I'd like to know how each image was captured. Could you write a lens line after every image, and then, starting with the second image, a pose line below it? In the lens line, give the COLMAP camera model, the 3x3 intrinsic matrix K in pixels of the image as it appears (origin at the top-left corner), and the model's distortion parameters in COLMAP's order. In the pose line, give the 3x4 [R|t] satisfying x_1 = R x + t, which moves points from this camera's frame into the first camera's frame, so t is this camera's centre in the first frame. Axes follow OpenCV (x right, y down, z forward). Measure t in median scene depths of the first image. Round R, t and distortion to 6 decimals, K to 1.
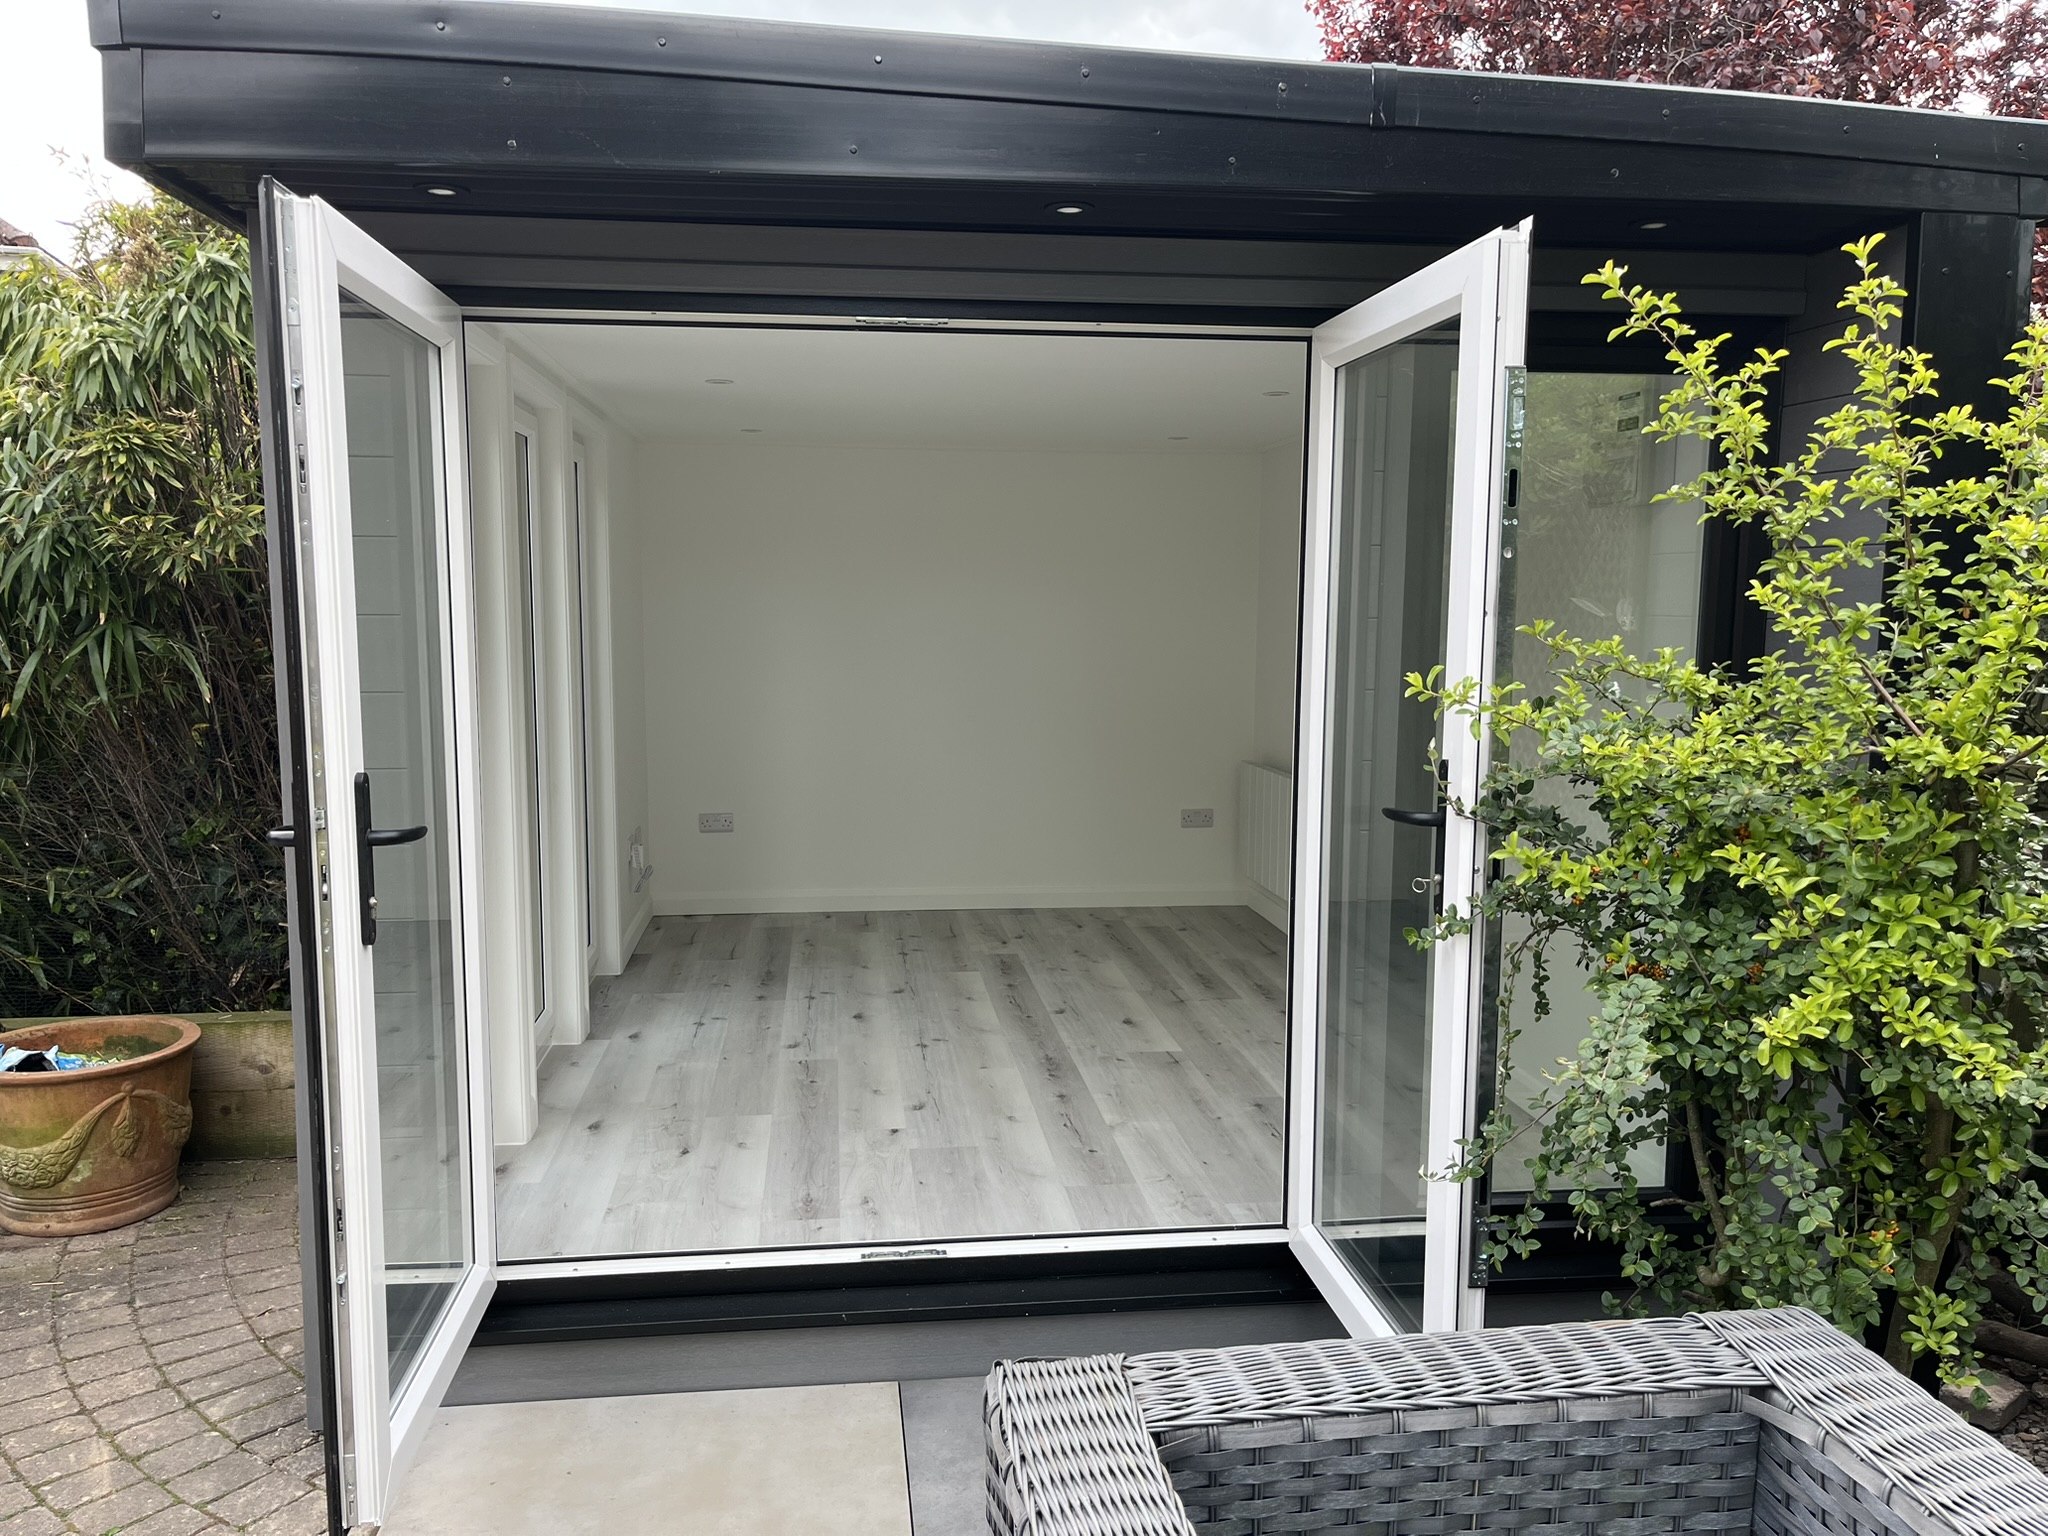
lens RADIAL K [[1554.4, 0, 1015.4], [0, 1554.4, 759.2], [0, 0, 1]] dist [0.028665, -0.025679]
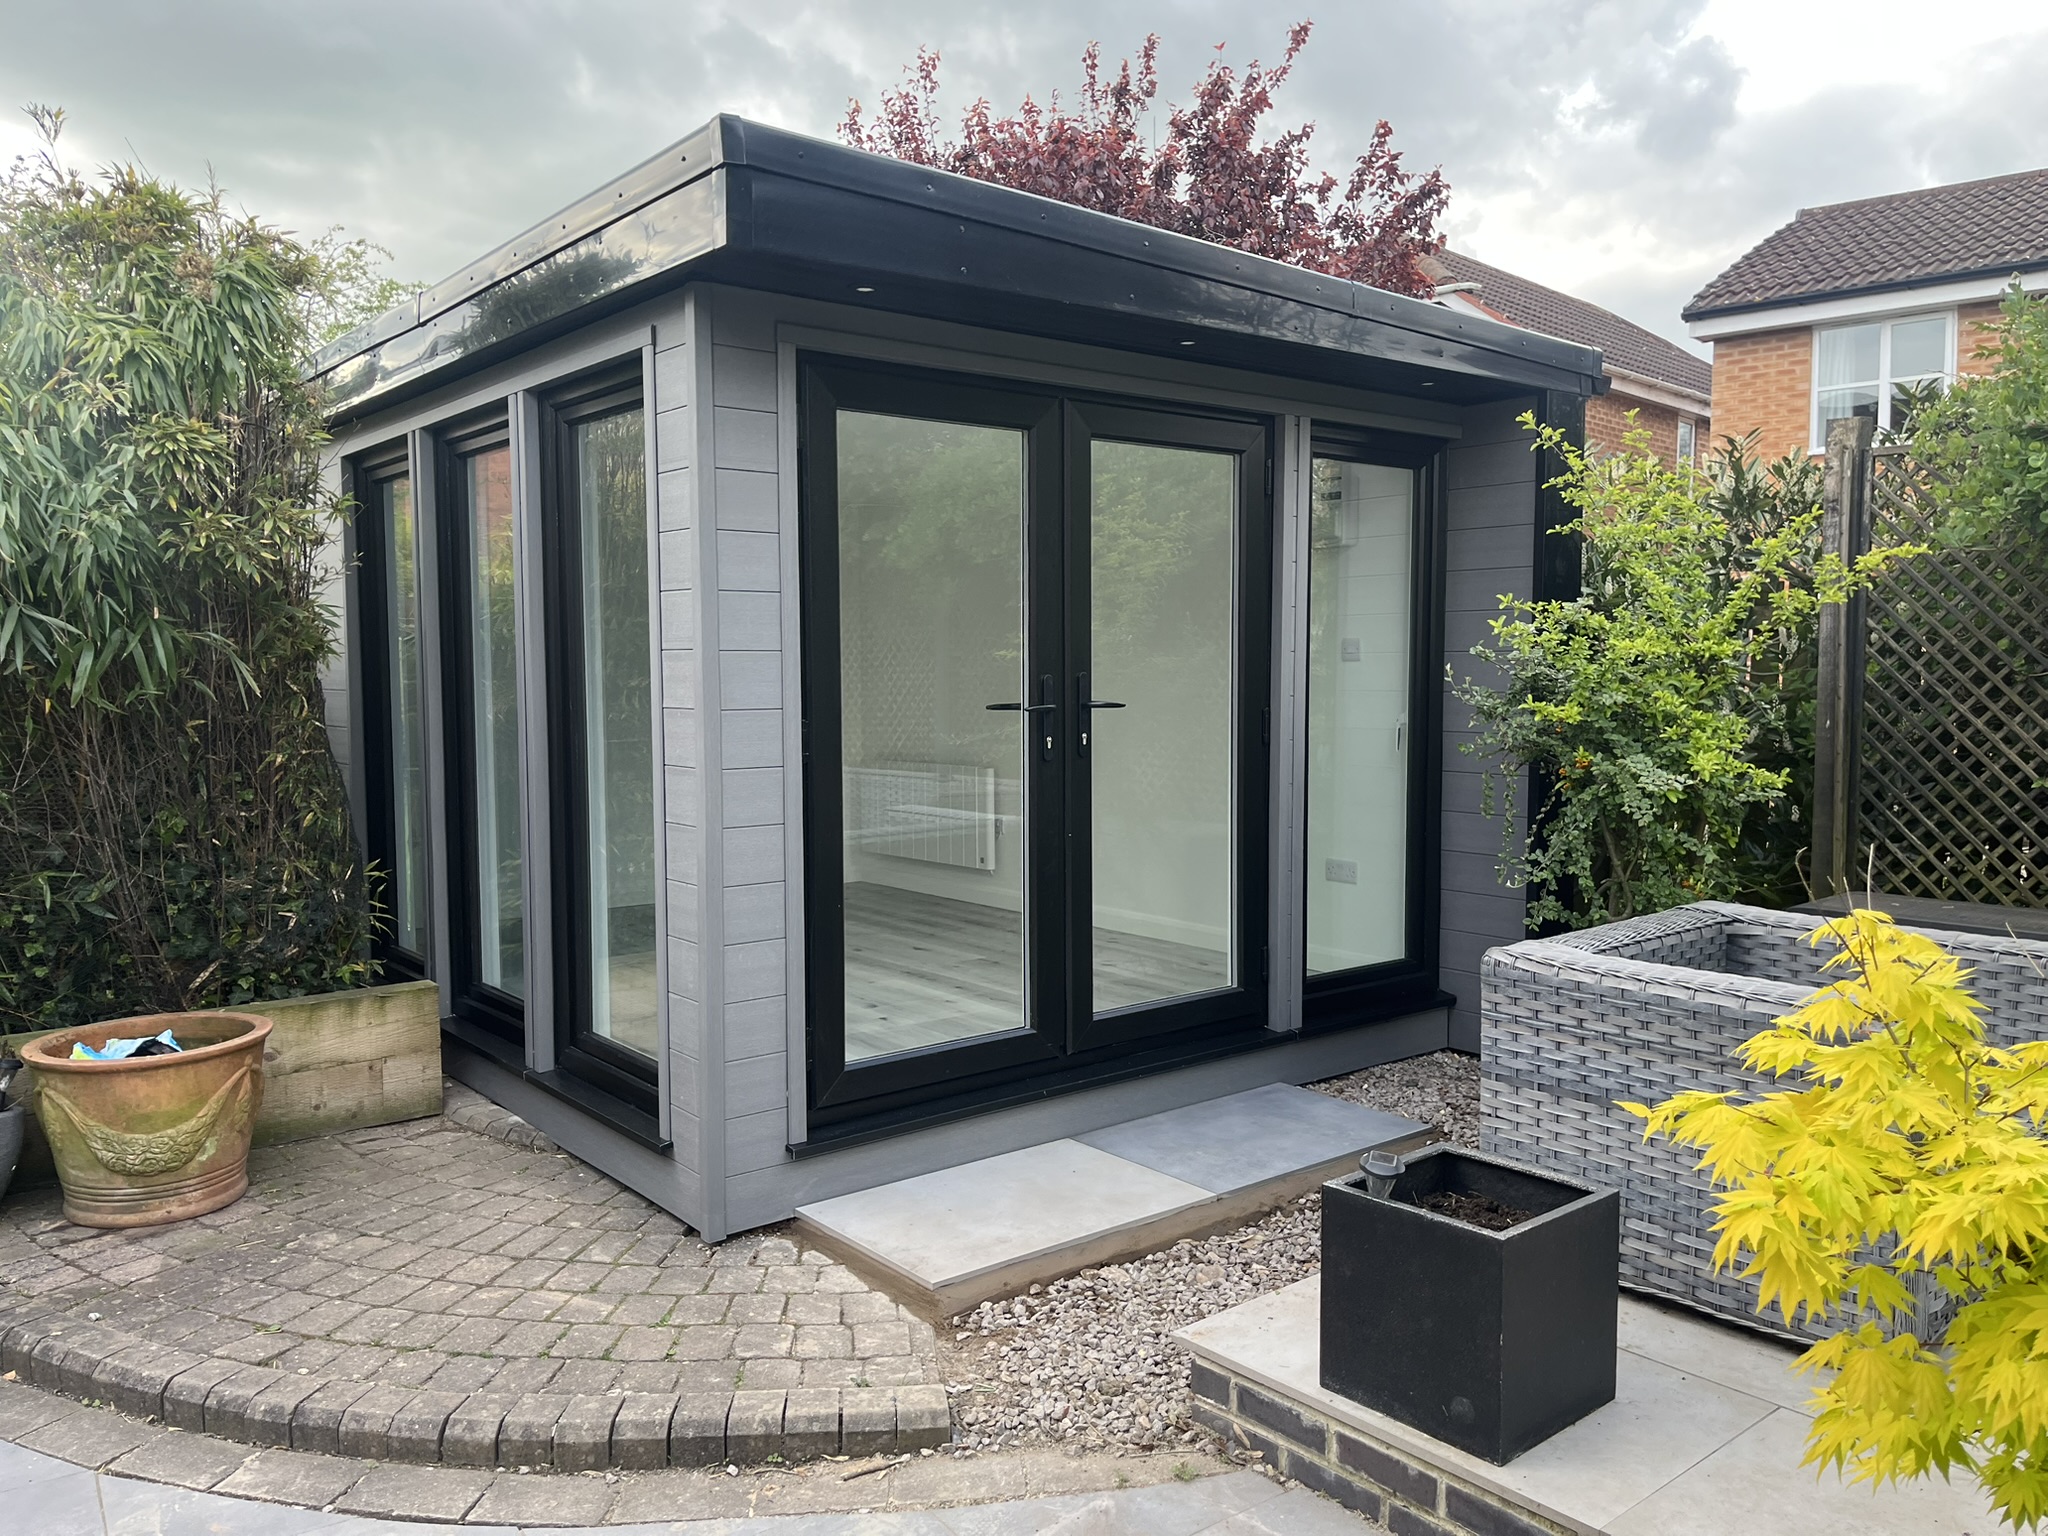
lens RADIAL K [[1554.4, 0, 1036.8], [0, 1554.4, 777.1], [0, 0, 1]] dist [0.028665, -0.025679]
pose [[0.847429, -0.059730, 0.527539, -0.526733], [0.073861, 0.997252, -0.005735, 0.055248], [-0.525746, 0.043824, 0.849512, -0.116889]]
